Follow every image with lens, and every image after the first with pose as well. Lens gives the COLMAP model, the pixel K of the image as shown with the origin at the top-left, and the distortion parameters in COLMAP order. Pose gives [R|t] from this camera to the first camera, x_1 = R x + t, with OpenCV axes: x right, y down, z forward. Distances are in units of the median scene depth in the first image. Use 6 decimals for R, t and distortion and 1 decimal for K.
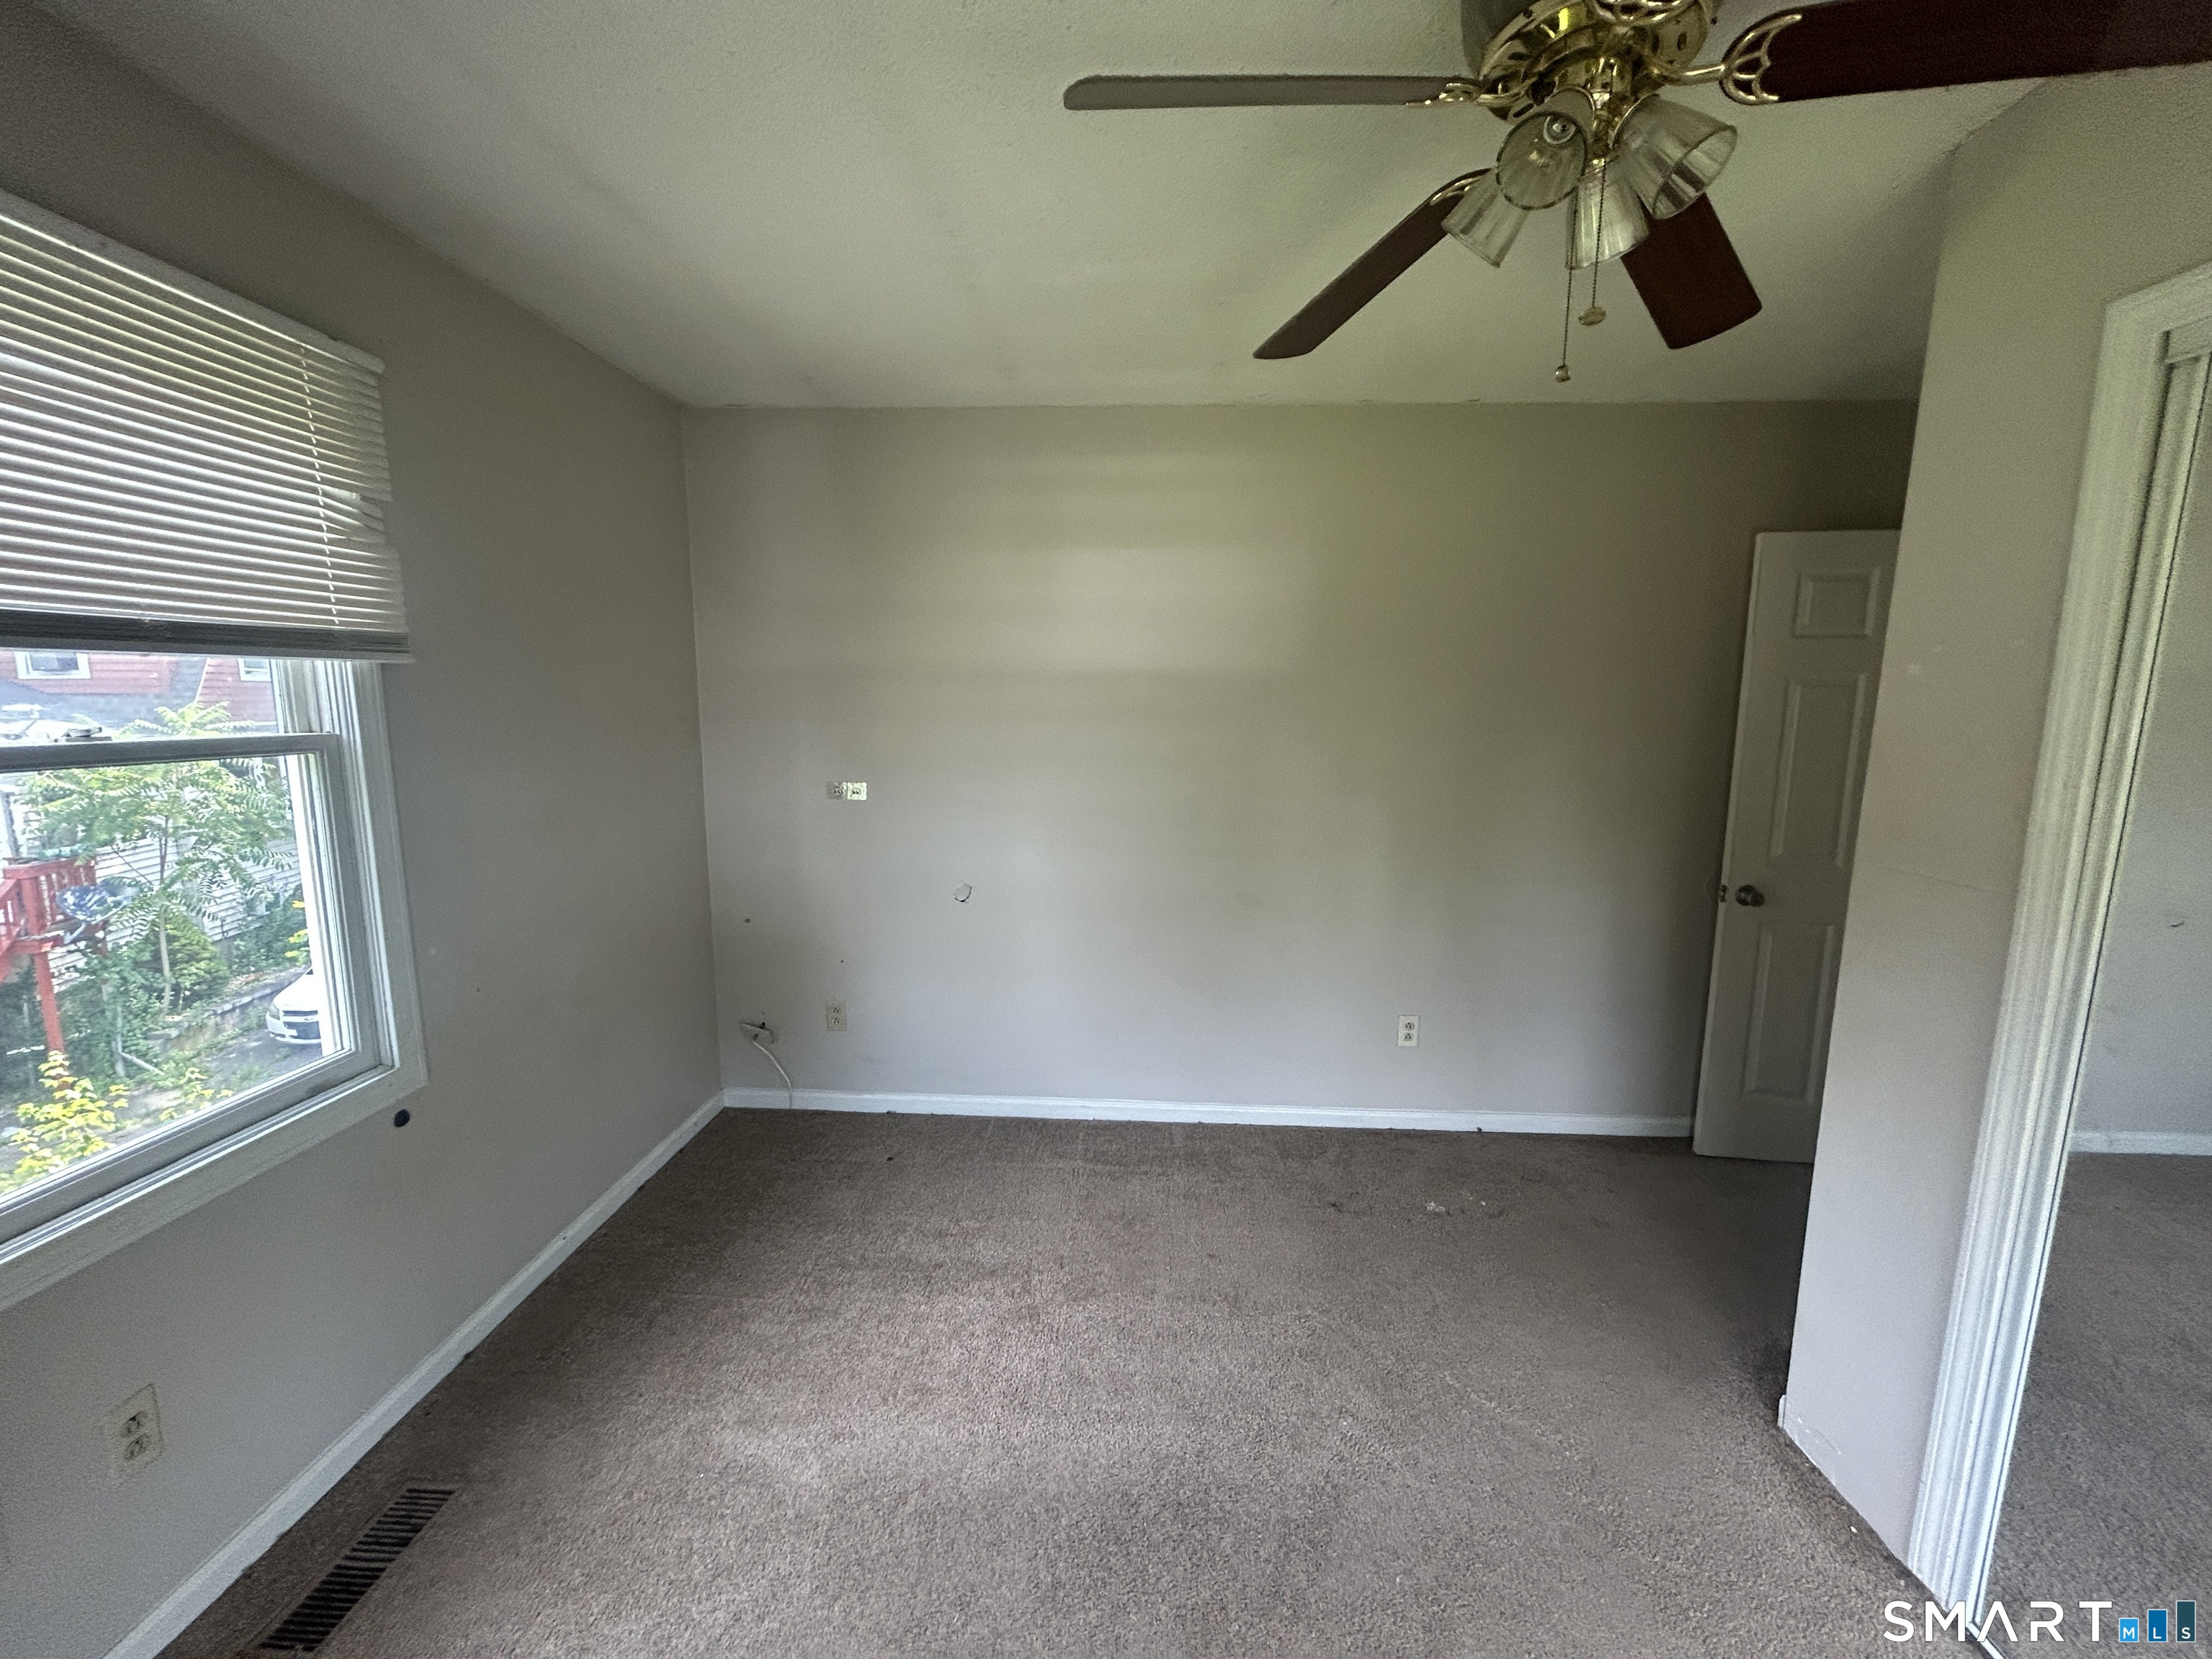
lens RADIAL K [[880.6, 0, 1097.9], [0, 880.6, 836.9], [0, 0, 1]] dist [-0.007418, 0.000211]
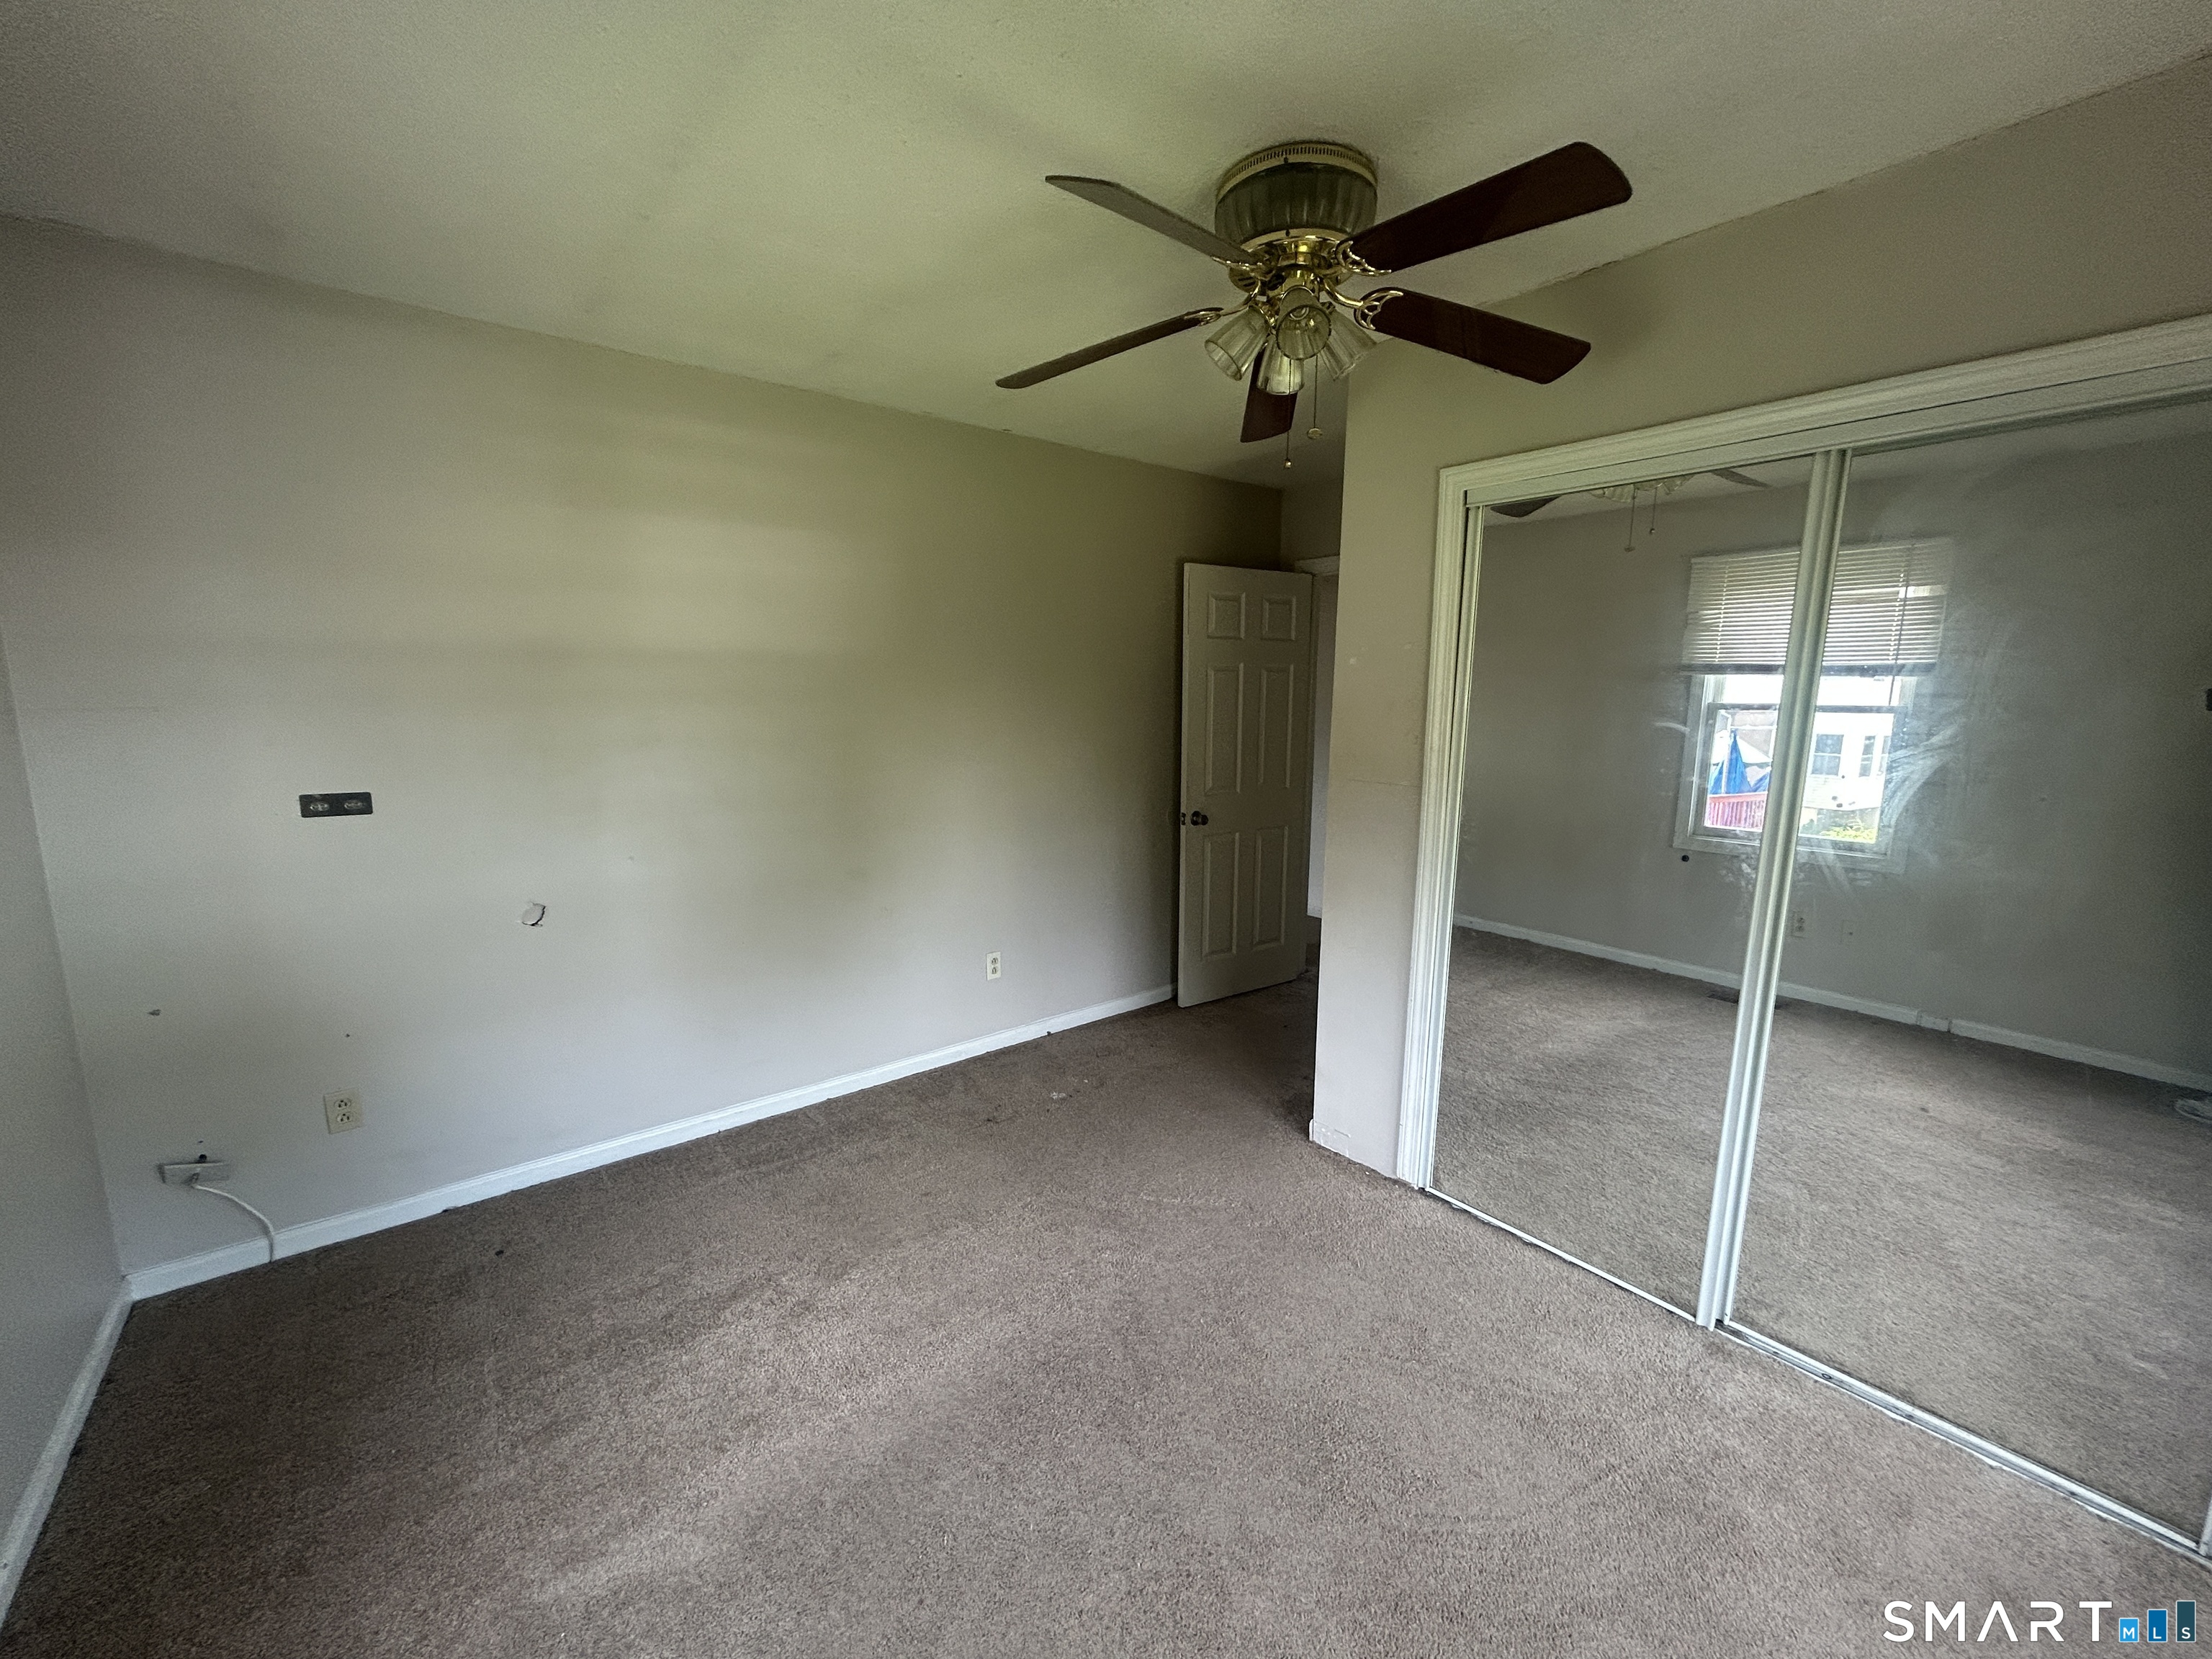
lens RADIAL K [[880.6, 0, 1097.9], [0, 880.6, 836.9], [0, 0, 1]] dist [-0.007418, 0.000211]
pose [[0.746313, -0.115065, 0.655573, -0.337289], [0.104316, 0.992993, 0.055534, 0.000745], [-0.657369, 0.026941, 0.753087, 0.028007]]
